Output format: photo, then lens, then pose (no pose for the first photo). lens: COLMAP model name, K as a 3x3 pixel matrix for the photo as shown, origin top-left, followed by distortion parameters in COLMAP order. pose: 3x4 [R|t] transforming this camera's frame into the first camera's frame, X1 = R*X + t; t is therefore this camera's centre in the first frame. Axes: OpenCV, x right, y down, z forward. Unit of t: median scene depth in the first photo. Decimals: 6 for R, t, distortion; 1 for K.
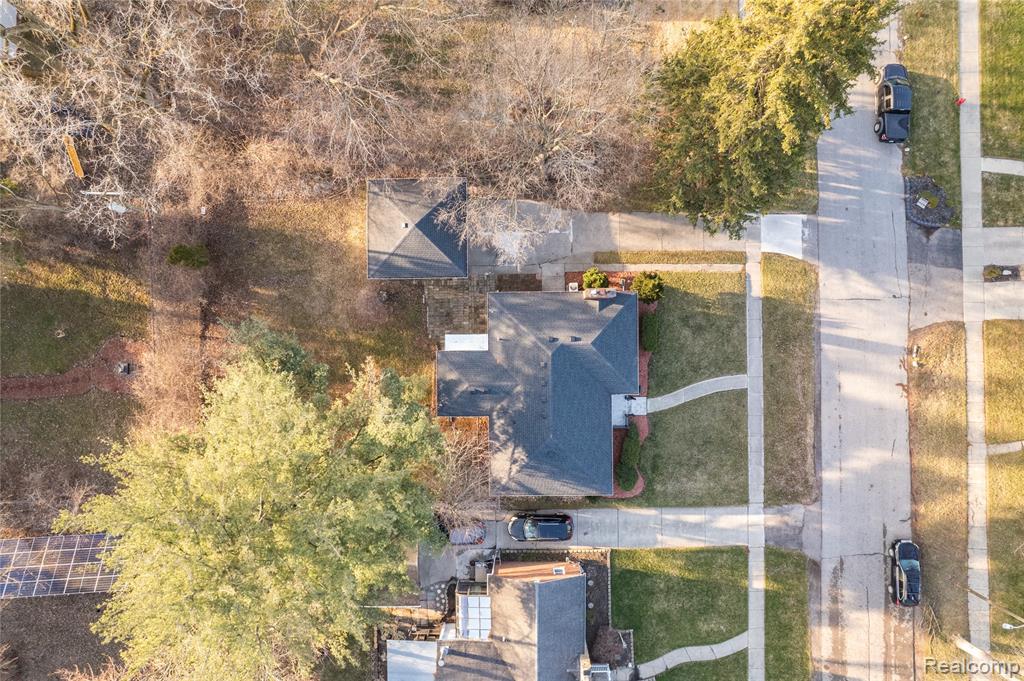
lens RADIAL K [[656.2, 0, 514.8], [0, 656.2, 344.7], [0, 0, 1]] dist [-0.080040, 0.072929]
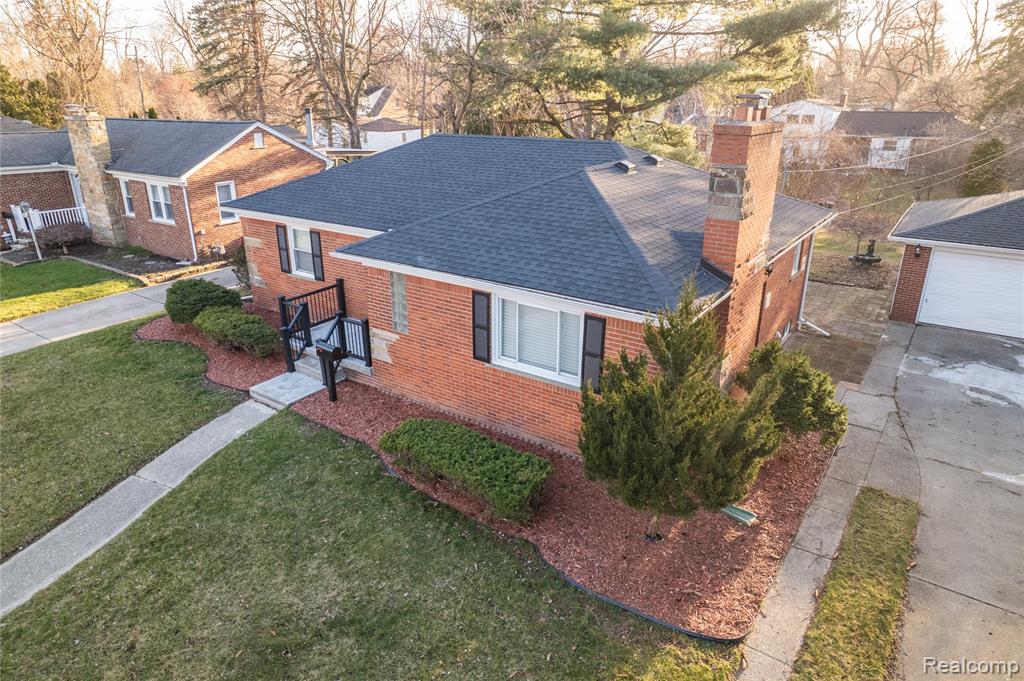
lens RADIAL K [[656.2, 0, 514.8], [0, 656.2, 344.7], [0, 0, 1]] dist [-0.080040, 0.072929]
pose [[-0.583605, 0.311191, -0.750043, 0.340262], [-0.811940, -0.209316, 0.544922, -0.138254], [0.012579, 0.927009, 0.374827, 0.875116]]
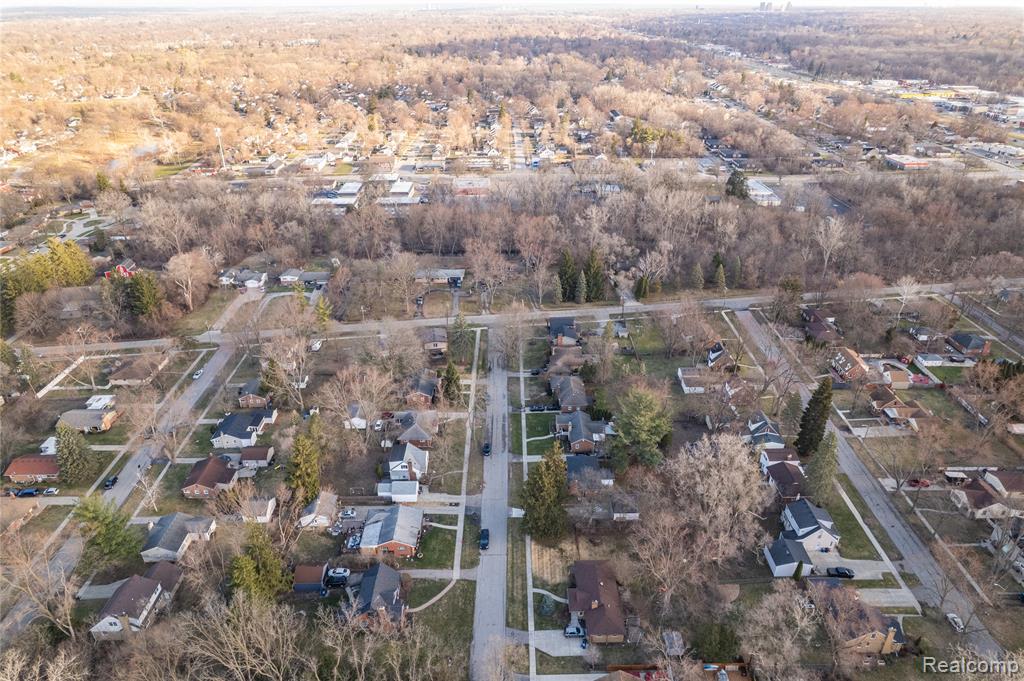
lens RADIAL K [[656.2, 0, 514.8], [0, 656.2, 344.7], [0, 0, 1]] dist [-0.080040, 0.072929]
pose [[-0.999904, 0.013321, 0.003925, 0.409732], [-0.002758, -0.467522, 0.883977, -2.792121], [0.013611, 0.883881, 0.467513, -1.379836]]
